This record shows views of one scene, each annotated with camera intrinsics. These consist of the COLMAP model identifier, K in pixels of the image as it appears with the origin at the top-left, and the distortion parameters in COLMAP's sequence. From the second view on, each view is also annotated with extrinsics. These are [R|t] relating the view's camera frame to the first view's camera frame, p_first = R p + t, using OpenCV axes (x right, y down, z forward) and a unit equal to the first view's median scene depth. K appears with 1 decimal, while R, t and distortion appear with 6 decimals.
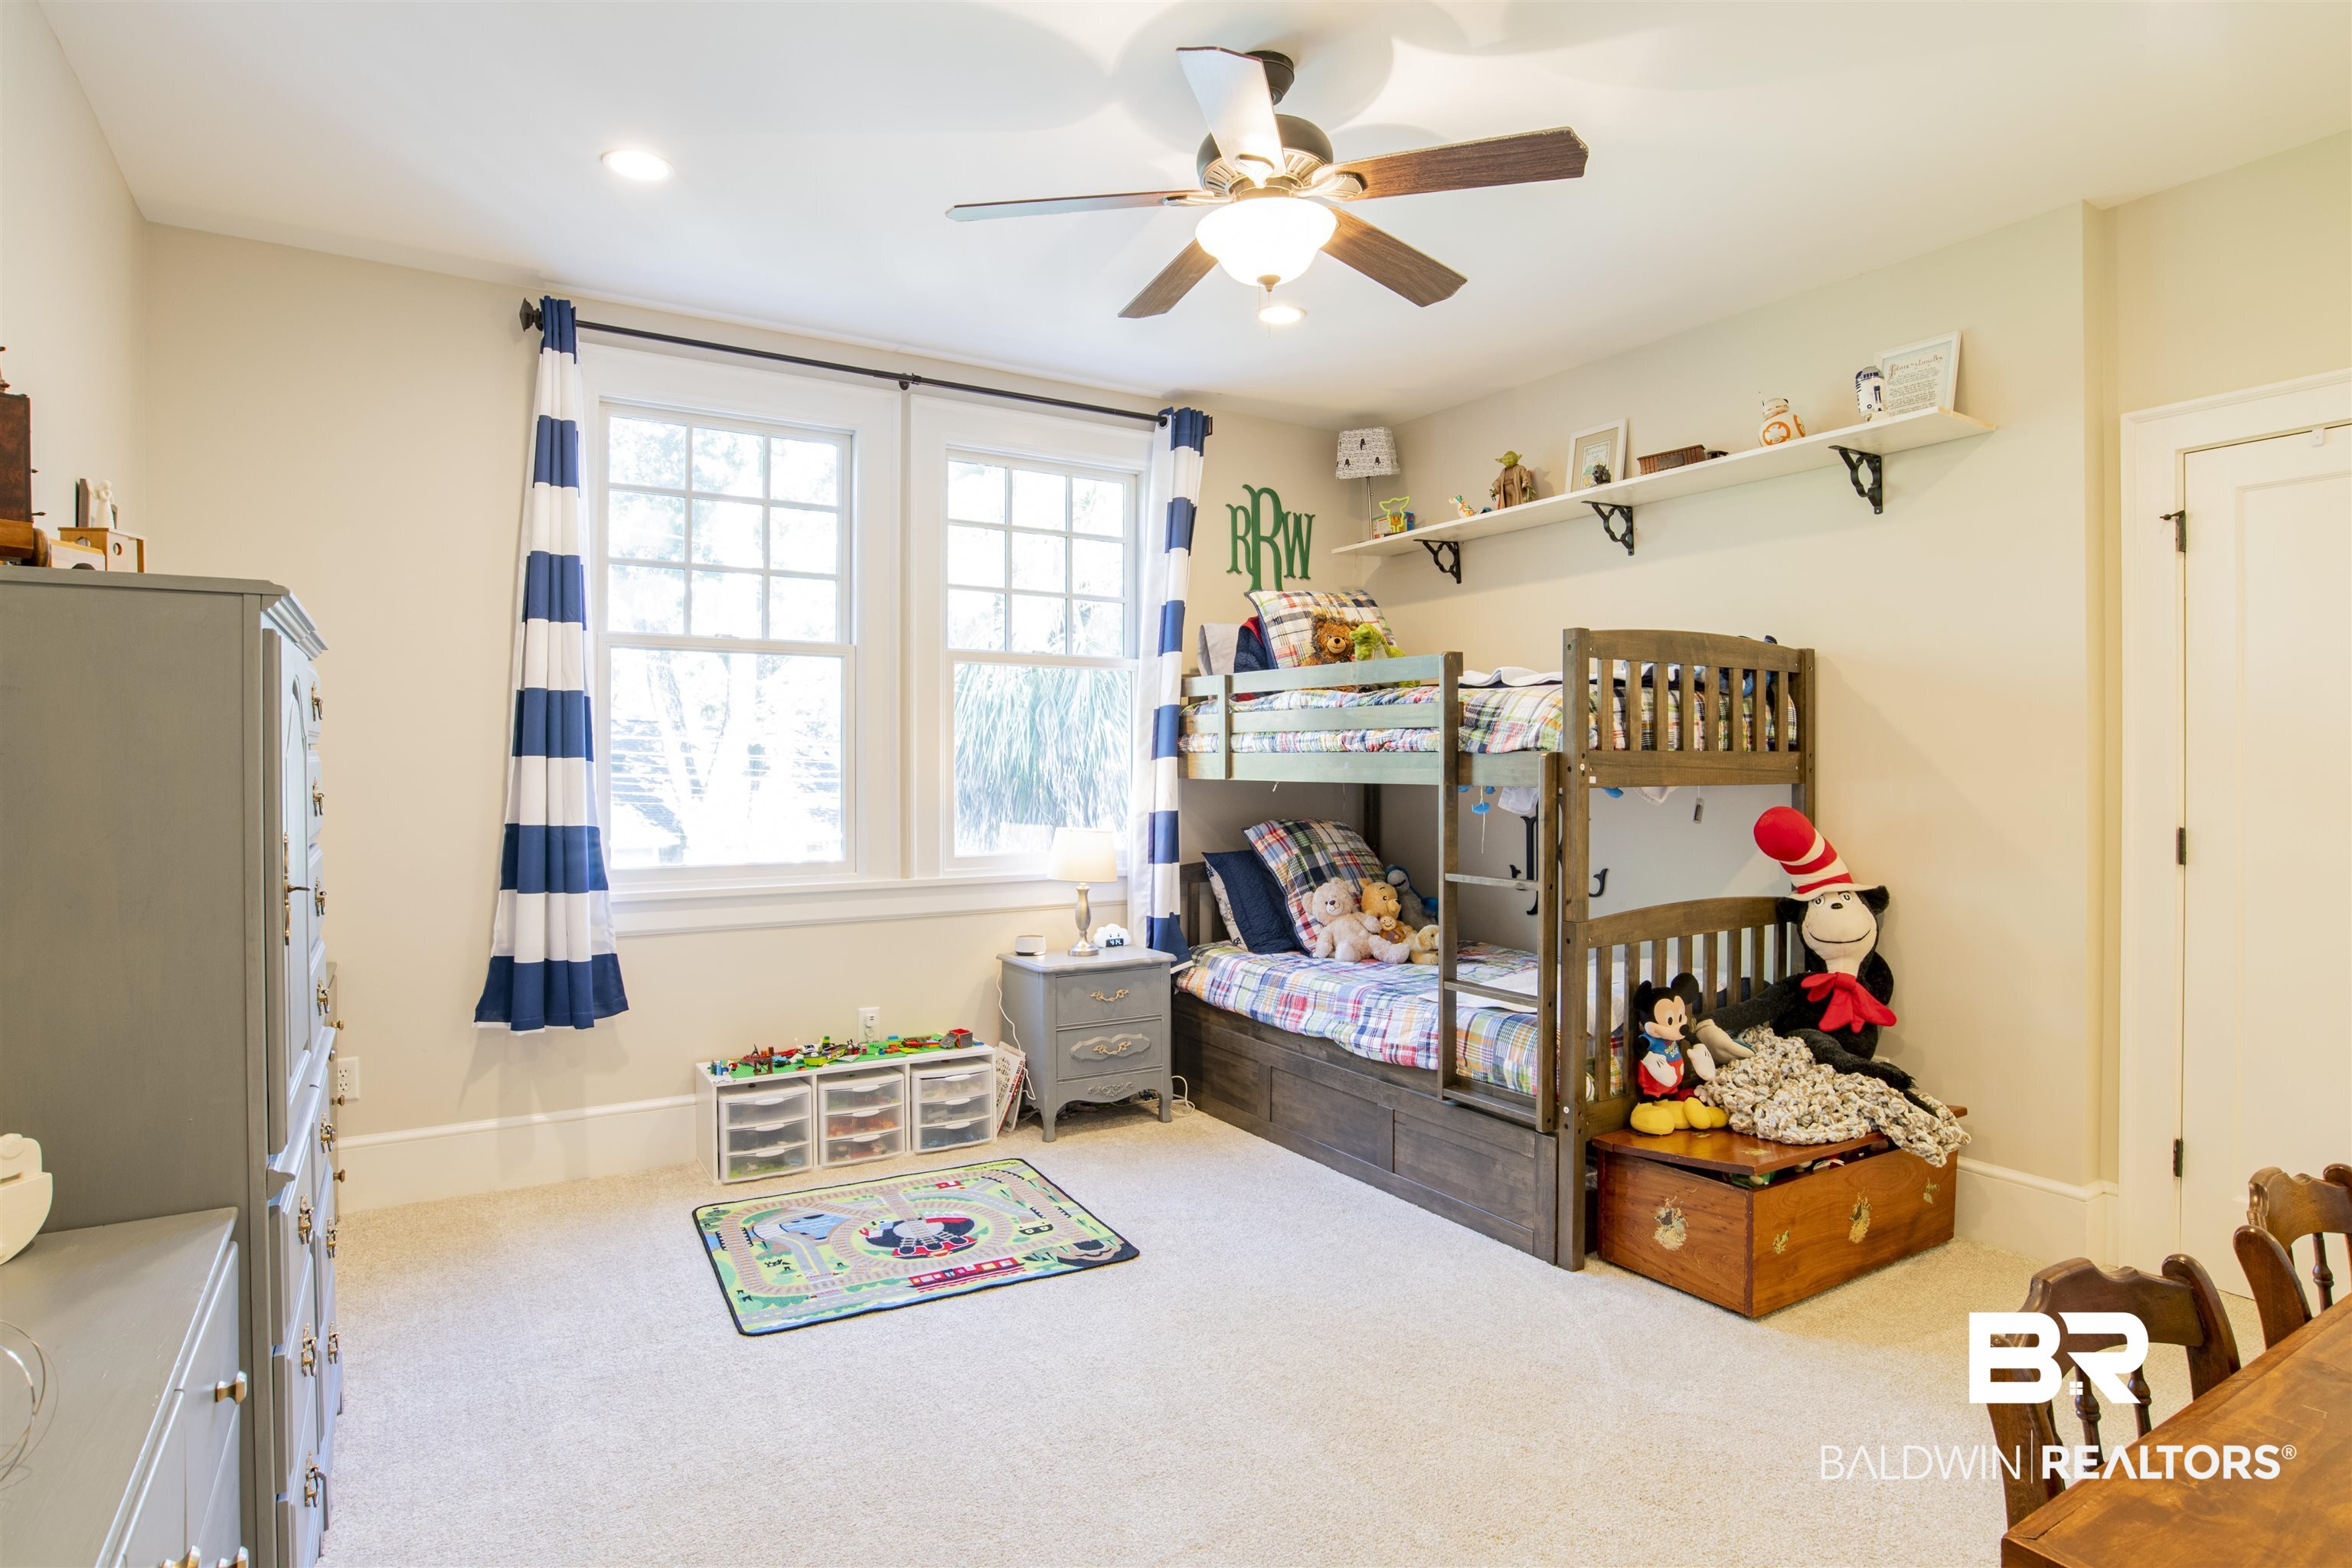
lens RADIAL K [[1268.4, 0, 1205.8], [0, 1268.4, 773.6], [0, 0, 1]] dist [-0.027935, 0.001608]
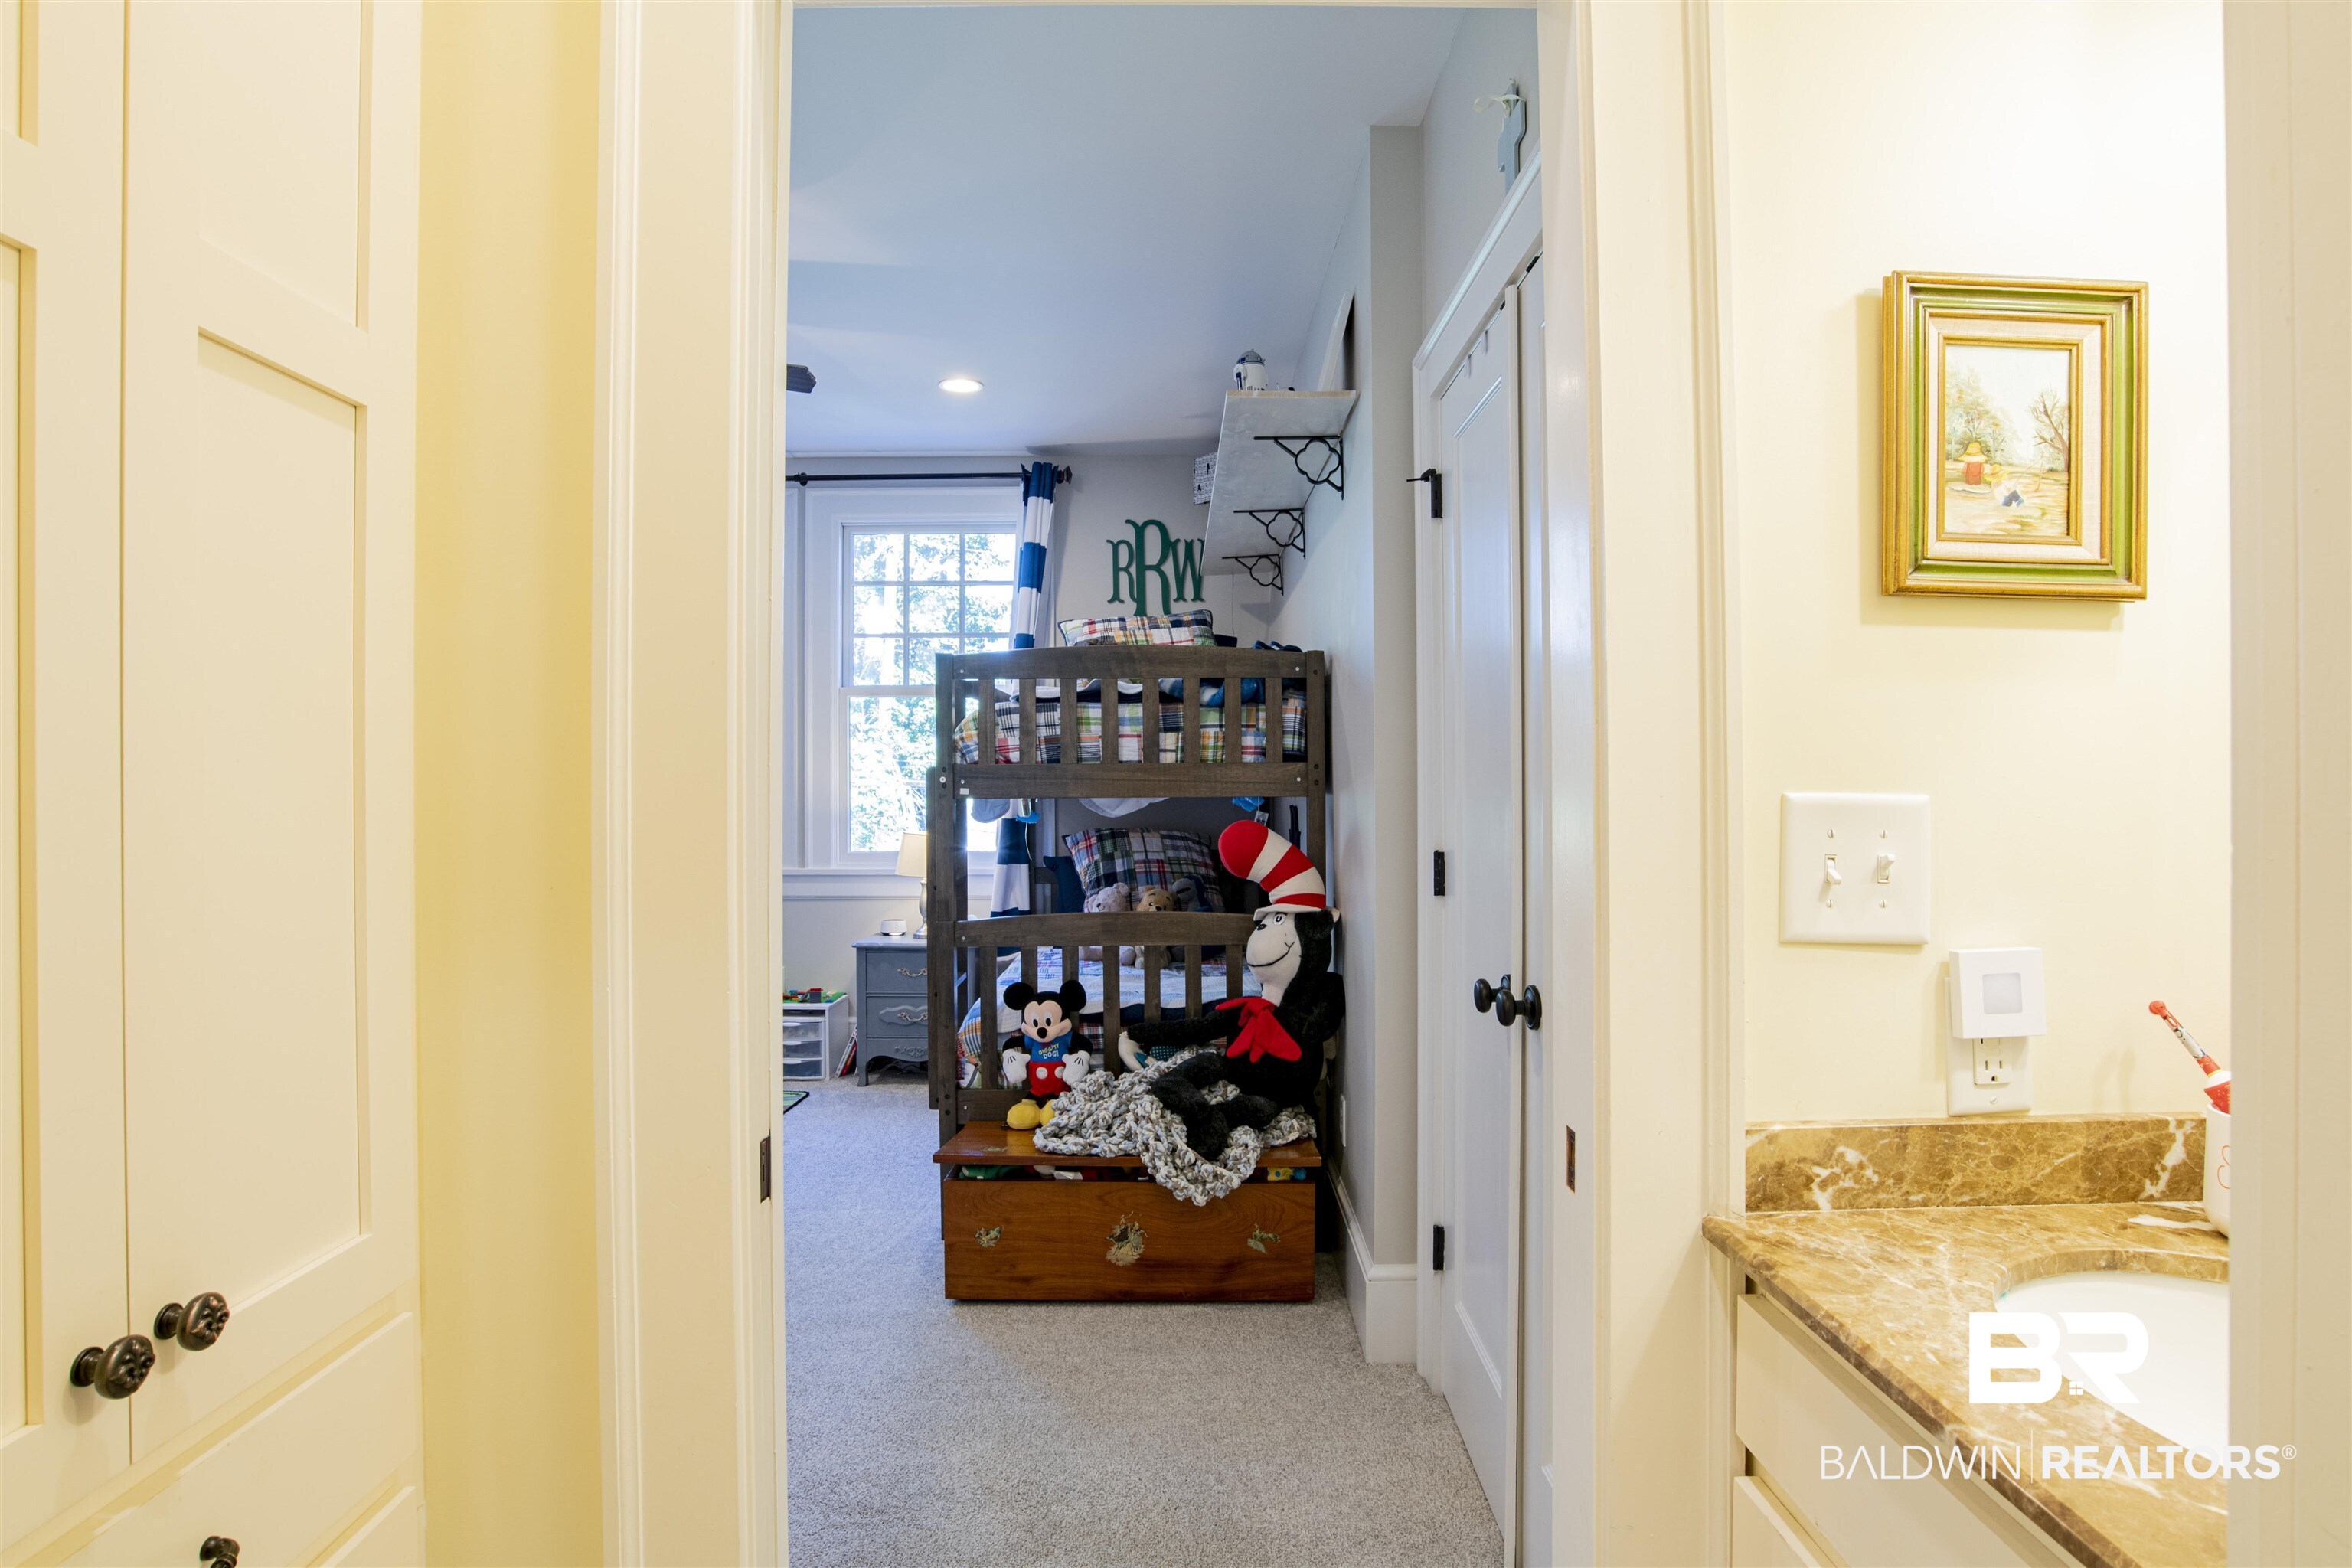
lens RADIAL K [[1268.4, 0, 1205.8], [0, 1268.4, 773.6], [0, 0, 1]] dist [-0.027935, 0.001608]
pose [[0.838298, -0.004882, -0.545191, 0.730171], [-0.000966, 0.999945, -0.010439, 0.000744], [0.545212, 0.009278, 0.838247, 0.136547]]
